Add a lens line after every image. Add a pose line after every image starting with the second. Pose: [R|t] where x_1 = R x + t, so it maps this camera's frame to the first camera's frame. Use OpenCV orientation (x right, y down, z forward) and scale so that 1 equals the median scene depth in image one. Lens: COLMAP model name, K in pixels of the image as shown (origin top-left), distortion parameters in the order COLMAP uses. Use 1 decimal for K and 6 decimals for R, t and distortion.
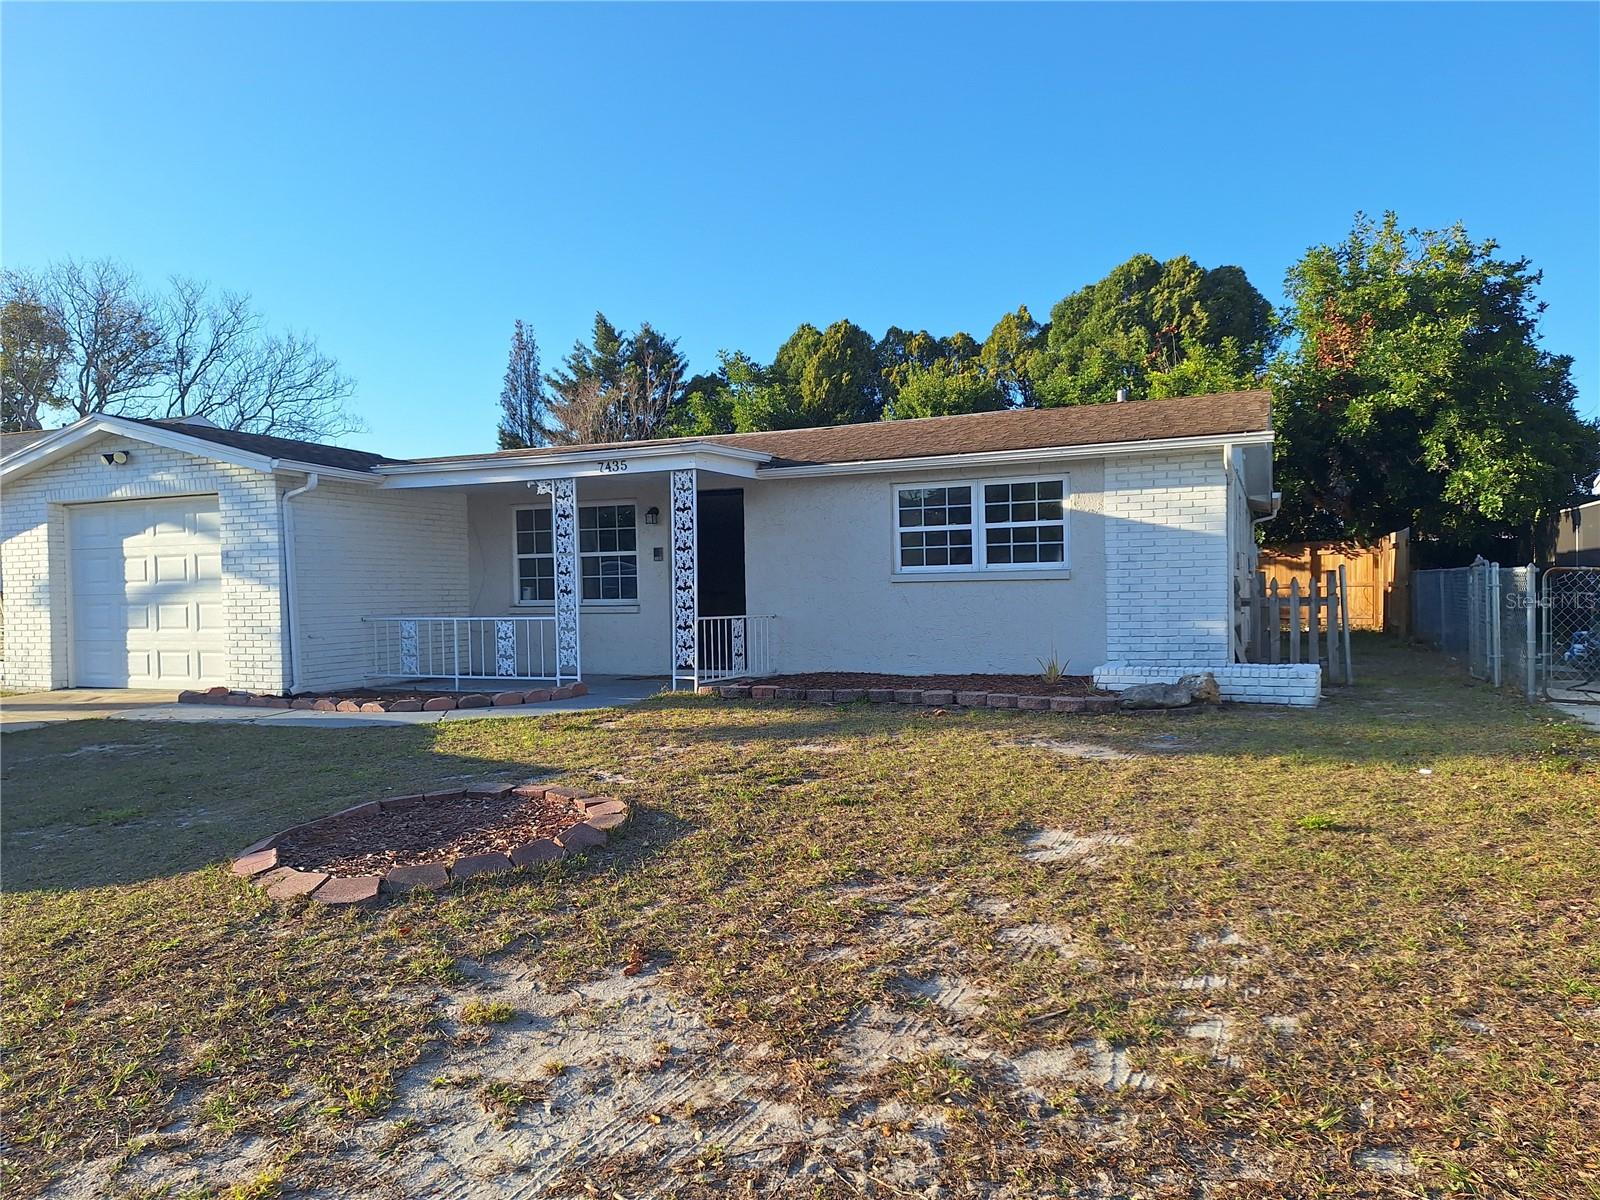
lens RADIAL K [[1117.8, 0, 800.0], [0, 1117.8, 600.0], [0, 0, 1]] dist [0.105904, -0.144906]
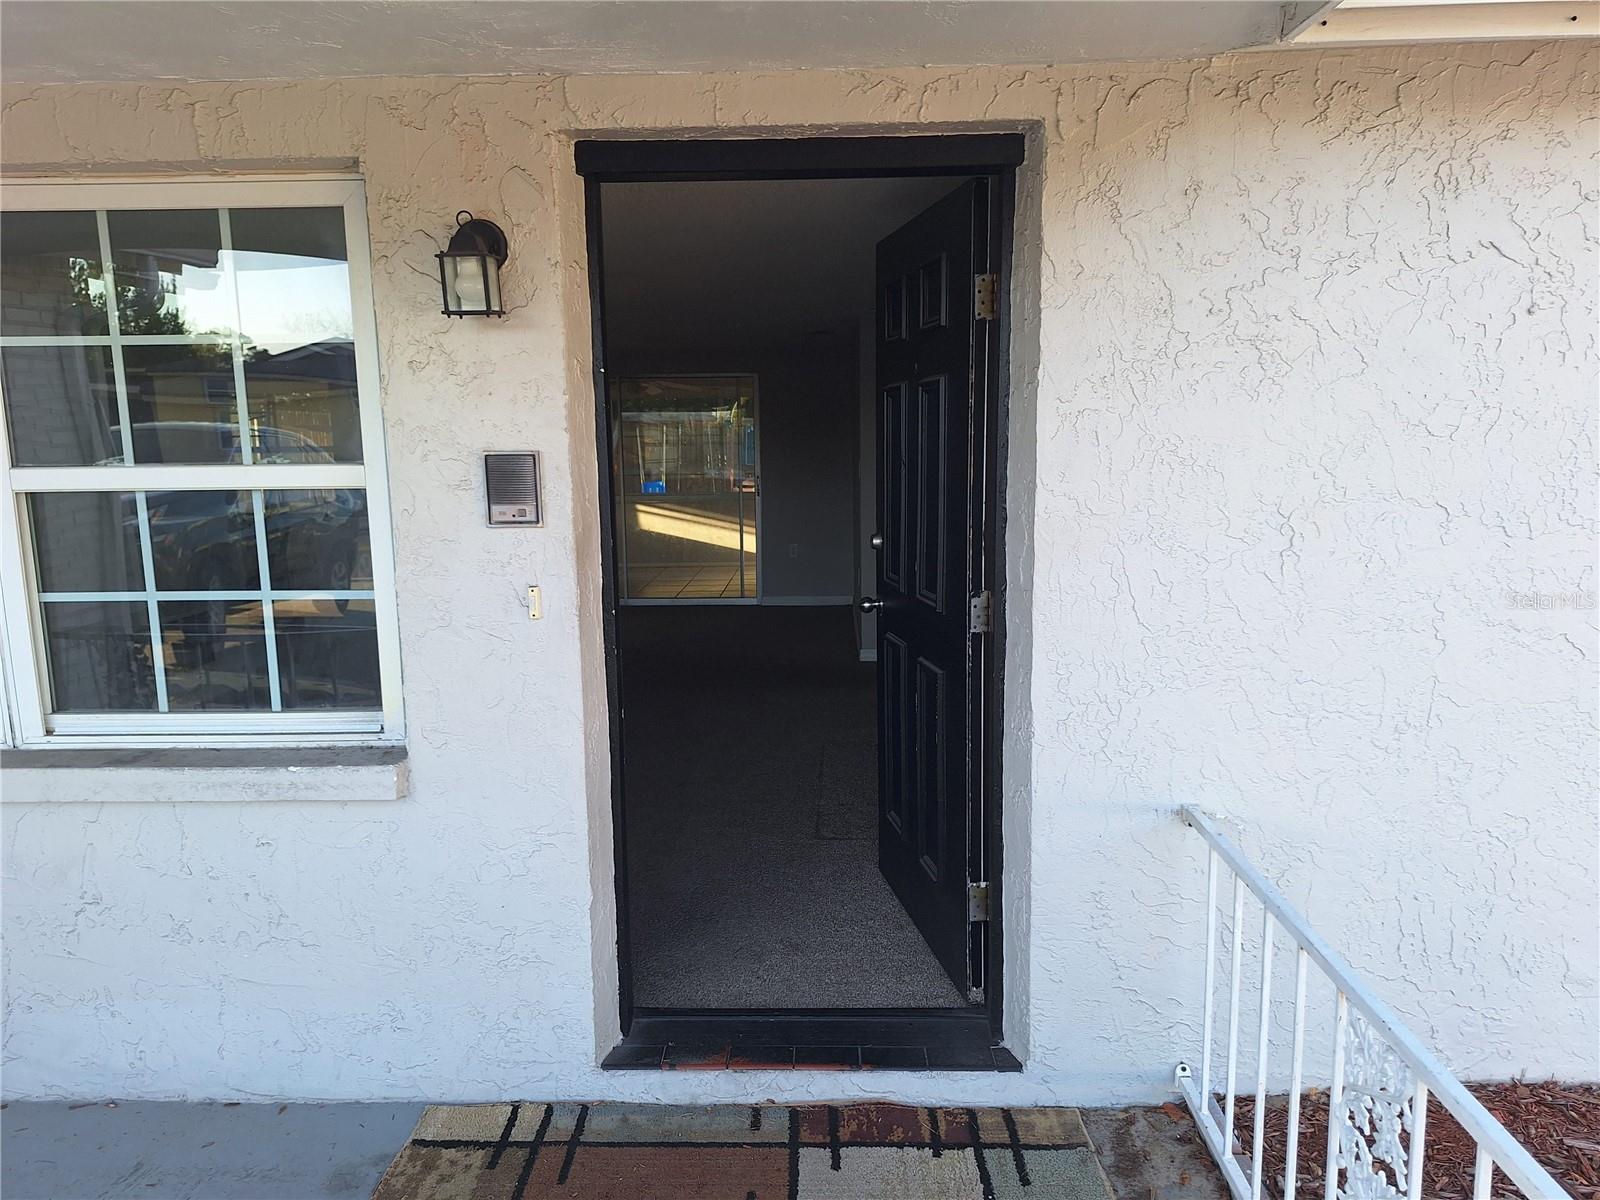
lens RADIAL K [[1117.8, 0, 800.0], [0, 1117.8, 600.0], [0, 0, 1]] dist [0.105904, -0.144906]
pose [[0.928750, -0.049449, 0.367393, -0.163094], [-0.000209, 0.990994, 0.133910, -0.051220], [-0.370706, -0.124445, 0.920375, 0.870830]]
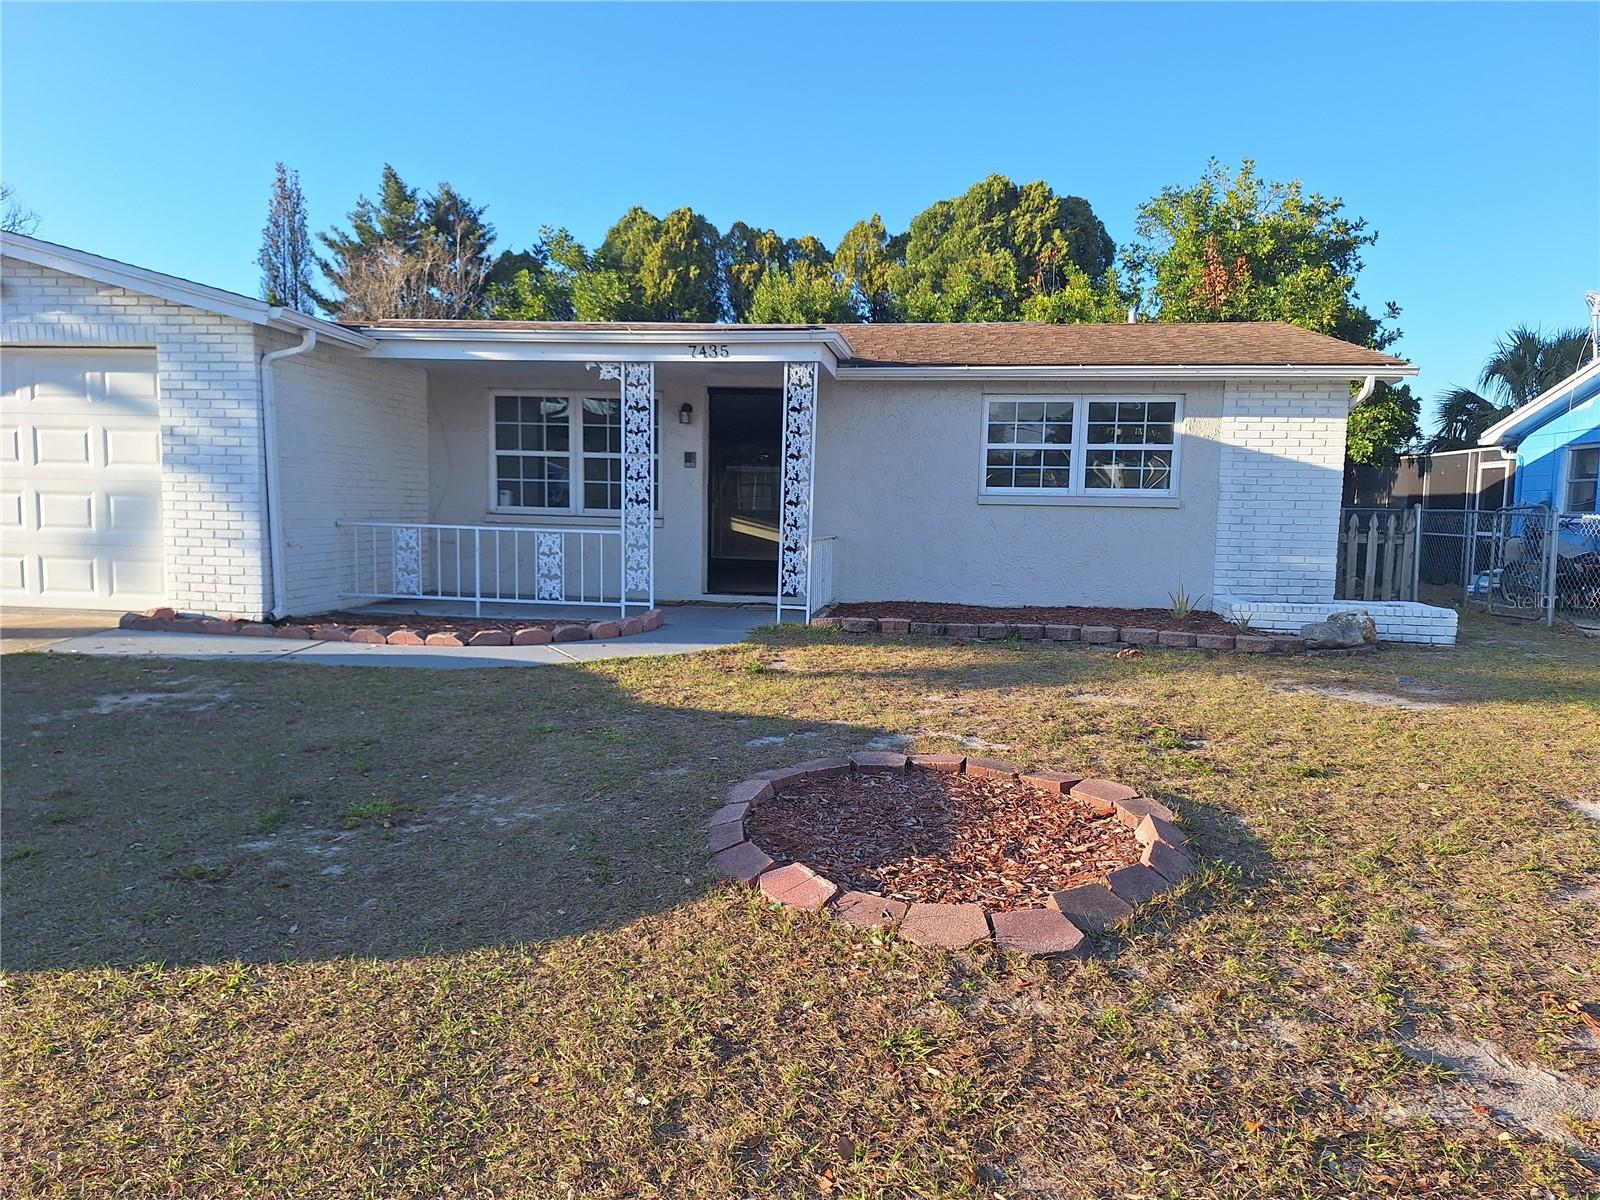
lens RADIAL K [[1117.8, 0, 800.0], [0, 1117.8, 600.0], [0, 0, 1]] dist [0.105904, -0.144906]
pose [[0.959851, 0.015123, 0.280104, -0.306141], [-0.036792, 0.996707, 0.072265, 0.001389], [-0.278088, -0.079669, 0.957246, 0.157399]]
